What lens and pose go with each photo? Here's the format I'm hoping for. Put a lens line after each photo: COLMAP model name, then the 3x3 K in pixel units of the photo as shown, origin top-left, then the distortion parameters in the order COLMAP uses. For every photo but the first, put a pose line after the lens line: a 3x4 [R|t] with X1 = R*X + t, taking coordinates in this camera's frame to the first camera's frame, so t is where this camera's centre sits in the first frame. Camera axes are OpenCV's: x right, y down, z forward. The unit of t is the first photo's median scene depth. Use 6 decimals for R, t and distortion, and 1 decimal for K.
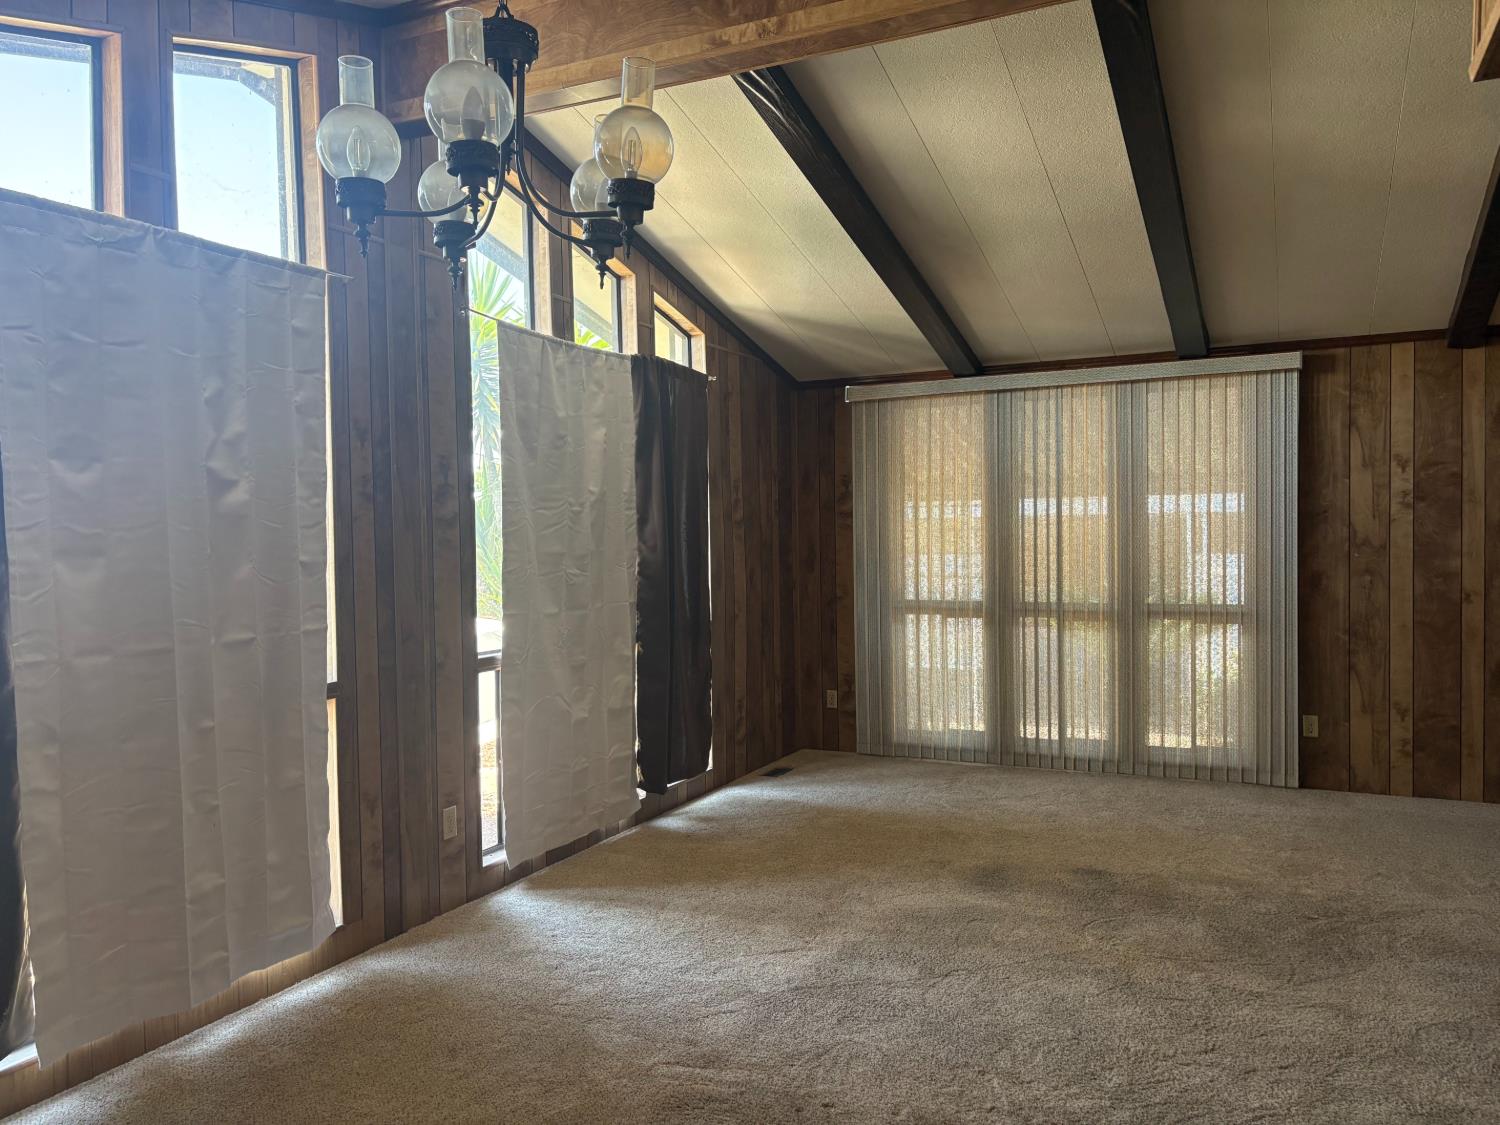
lens RADIAL K [[1134.2, 0, 746.9], [0, 1134.2, 565.0], [0, 0, 1]] dist [0.052452, -0.059699]
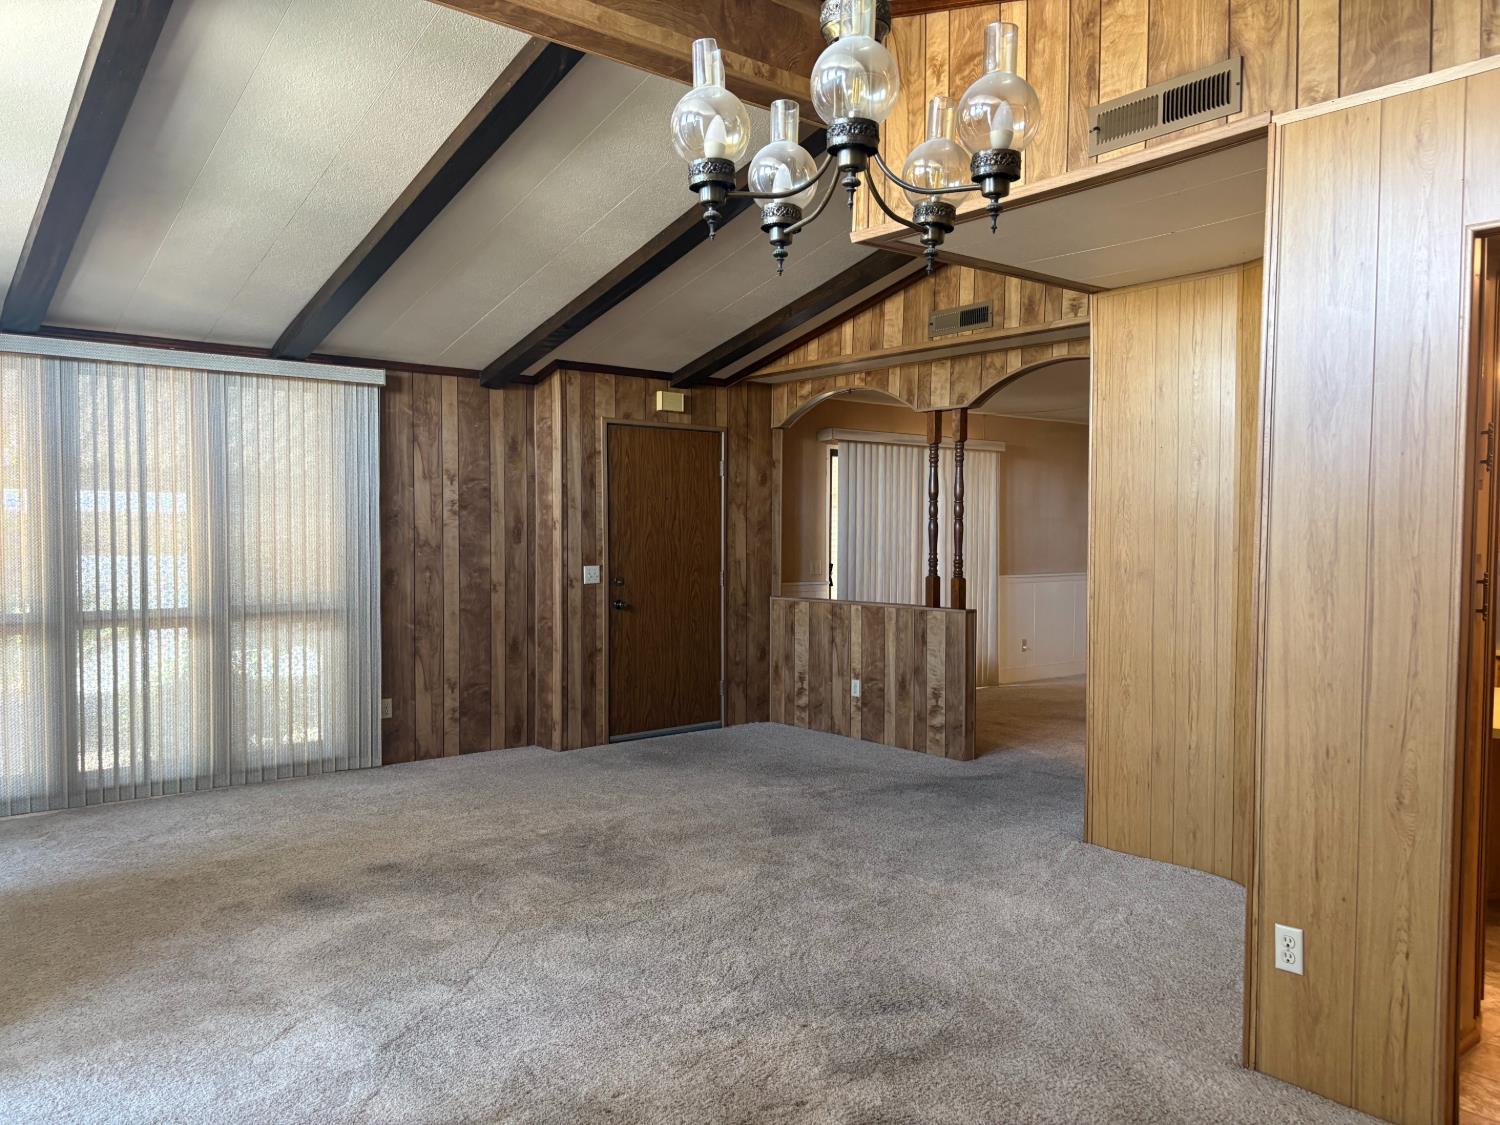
lens RADIAL K [[1134.2, 0, 744.2], [0, 1134.2, 565.8], [0, 0, 1]] dist [0.052452, -0.059699]
pose [[0.415669, -0.011306, 0.909446, -0.379296], [0.016518, 0.999852, 0.004880, 0.002676], [-0.909366, 0.012994, 0.415794, 0.229725]]
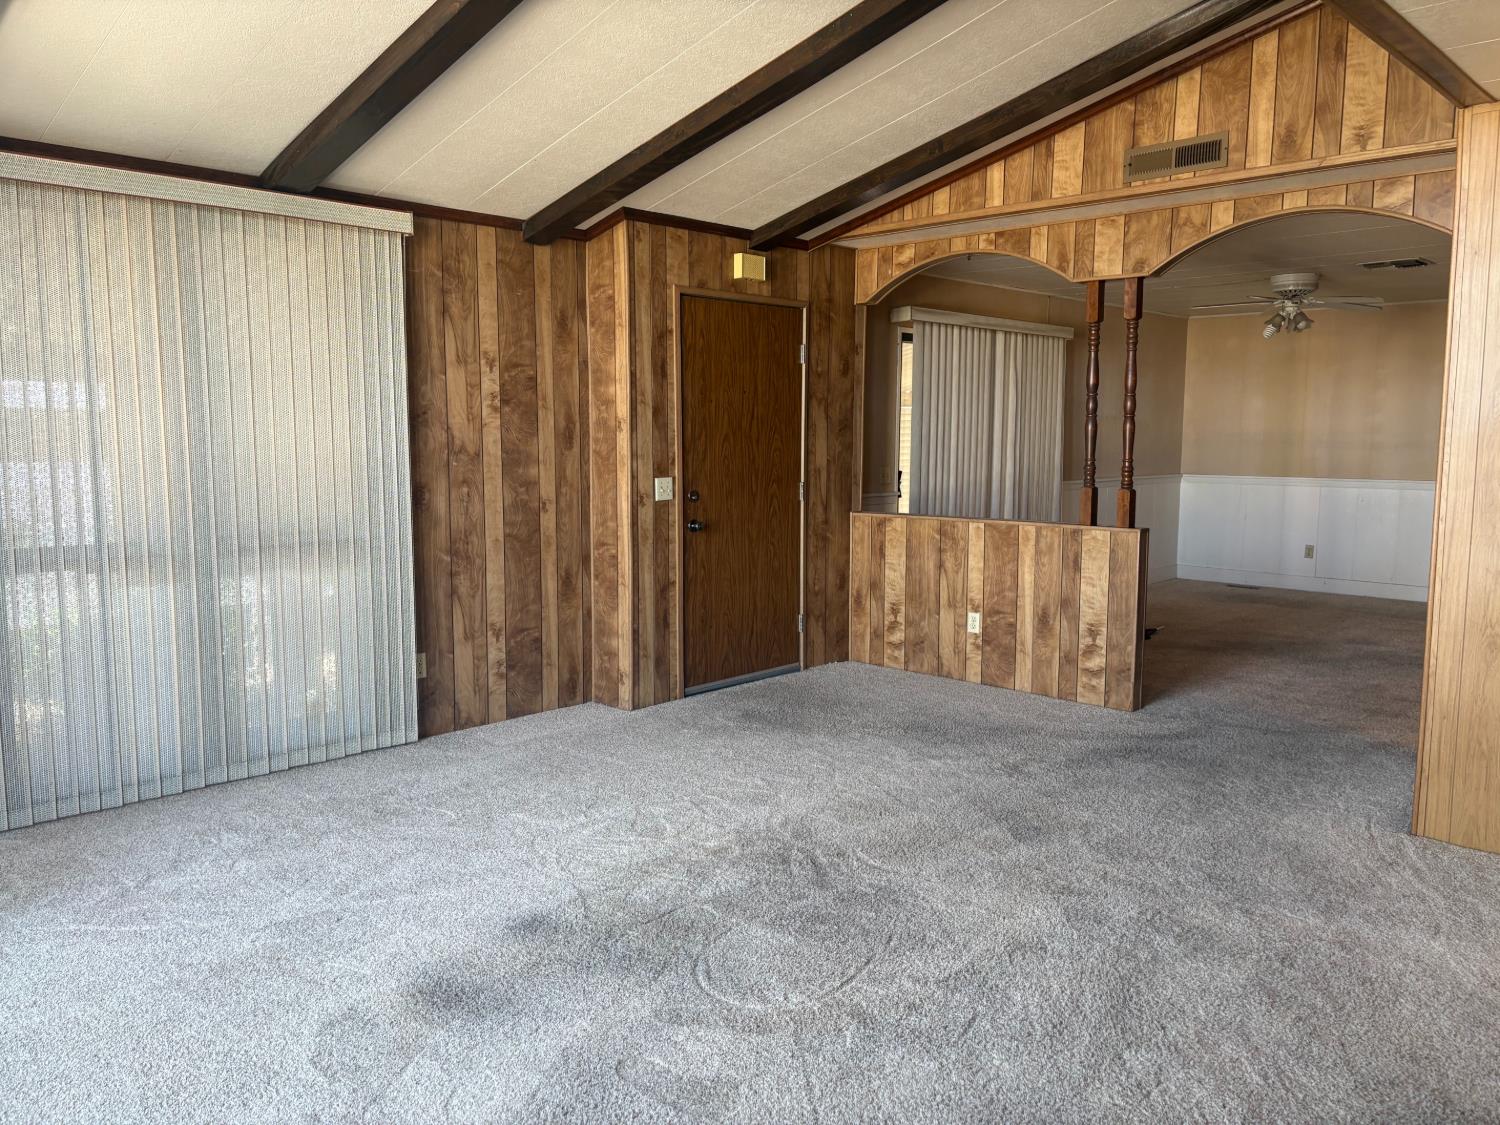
lens RADIAL K [[1134.2, 0, 739.0], [0, 1134.2, 552.6], [0, 0, 1]] dist [0.052452, -0.059699]
pose [[0.312249, -0.084481, 0.946237, -0.233528], [0.020617, 0.996406, 0.082156, -0.008158], [-0.949777, -0.006144, 0.312868, 0.527254]]
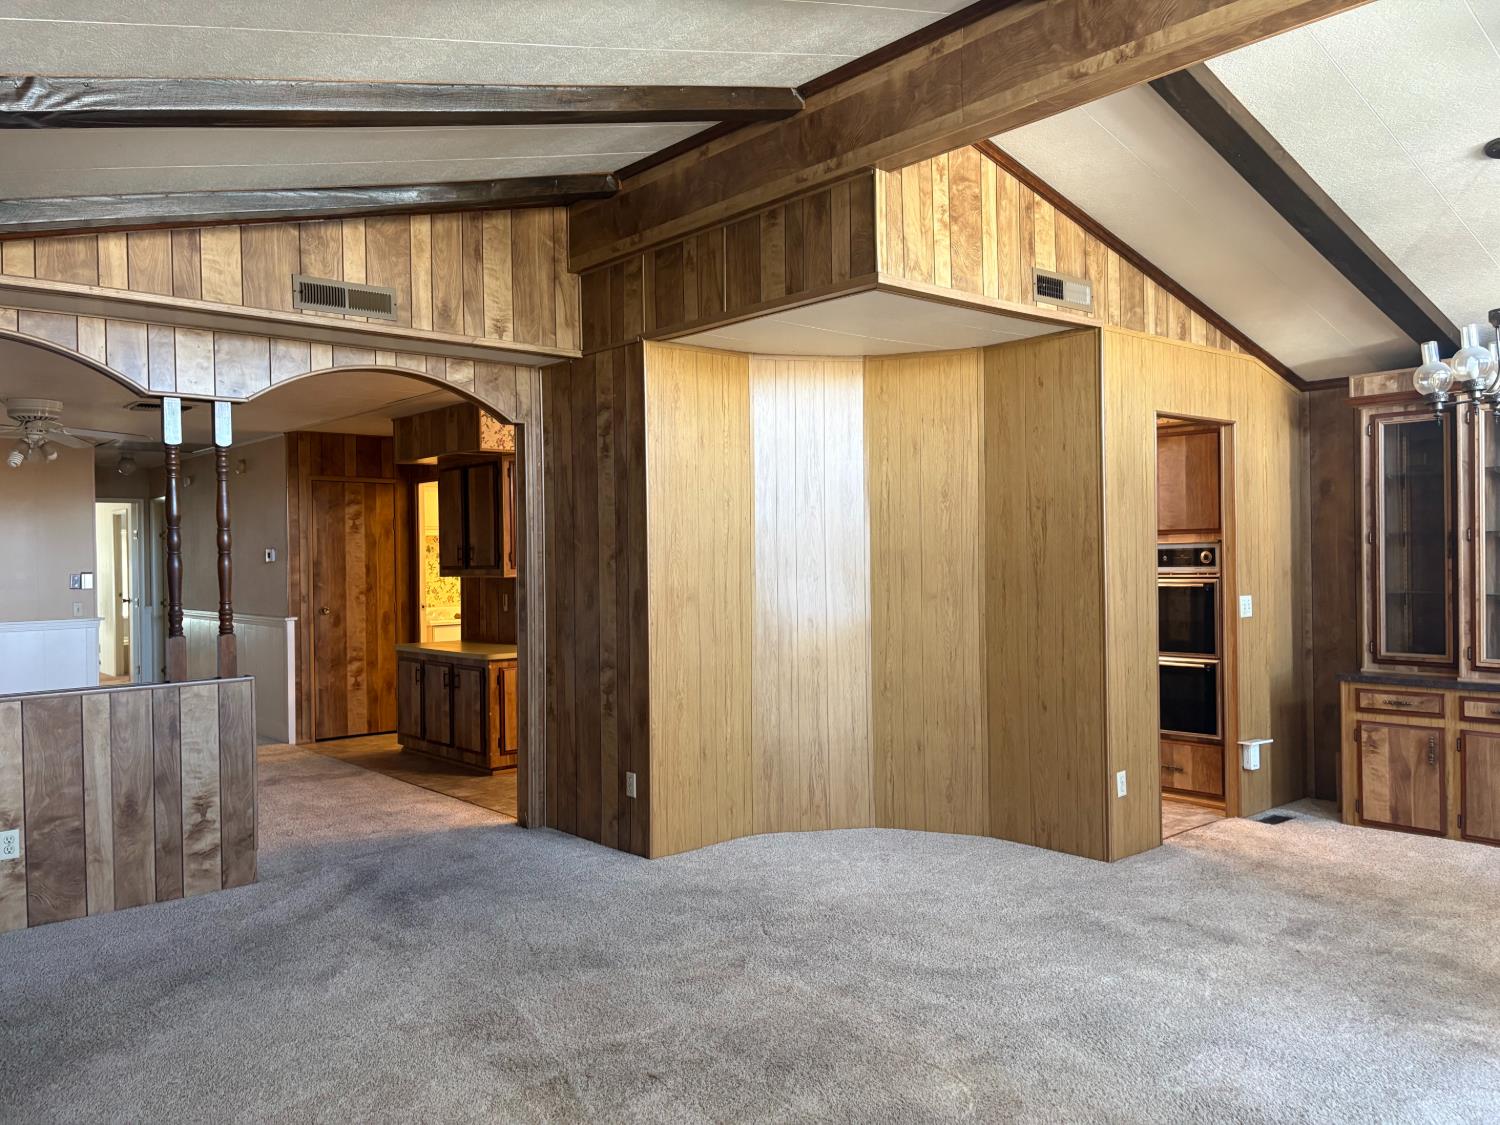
lens RADIAL K [[1134.2, 0, 757.4], [0, 1134.2, 544.6], [0, 0, 1]] dist [0.052452, -0.059699]
pose [[-0.925326, 0.035494, 0.377509, 0.090909], [0.043542, 0.998970, 0.012802, -0.036402], [-0.376665, 0.028284, -0.925918, 1.160543]]
